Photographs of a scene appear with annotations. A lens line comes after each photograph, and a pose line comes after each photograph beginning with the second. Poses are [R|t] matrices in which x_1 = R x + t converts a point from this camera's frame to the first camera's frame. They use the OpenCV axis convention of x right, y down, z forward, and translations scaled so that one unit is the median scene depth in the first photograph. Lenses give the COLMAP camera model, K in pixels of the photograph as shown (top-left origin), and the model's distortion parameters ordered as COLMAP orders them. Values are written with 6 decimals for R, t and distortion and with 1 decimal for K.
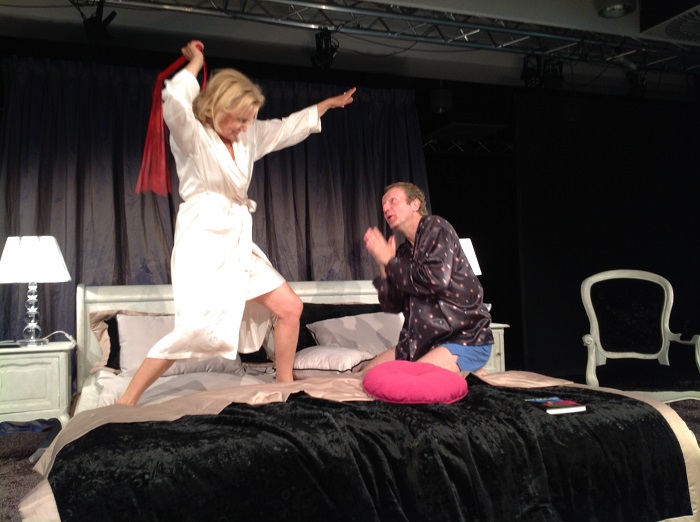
lens RADIAL K [[691.3, 0, 363.5], [0, 691.3, 220.9], [0, 0, 1]] dist [0.127356, -0.226635]
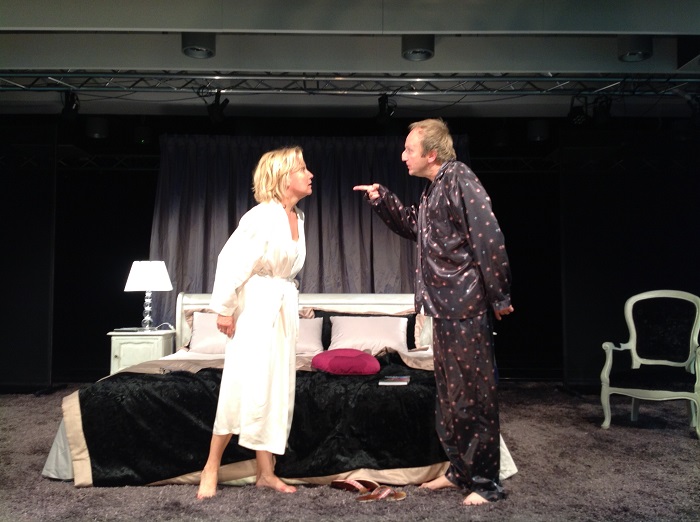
lens RADIAL K [[691.4, 0, 389.8], [0, 691.4, 218.9], [0, 0, 1]] dist [0.192653, -0.457904]
pose [[0.951623, -0.016960, -0.306798, 0.480545], [0.013560, 0.999821, -0.013209, -0.040587], [0.306967, 0.008410, 0.951683, -0.295949]]
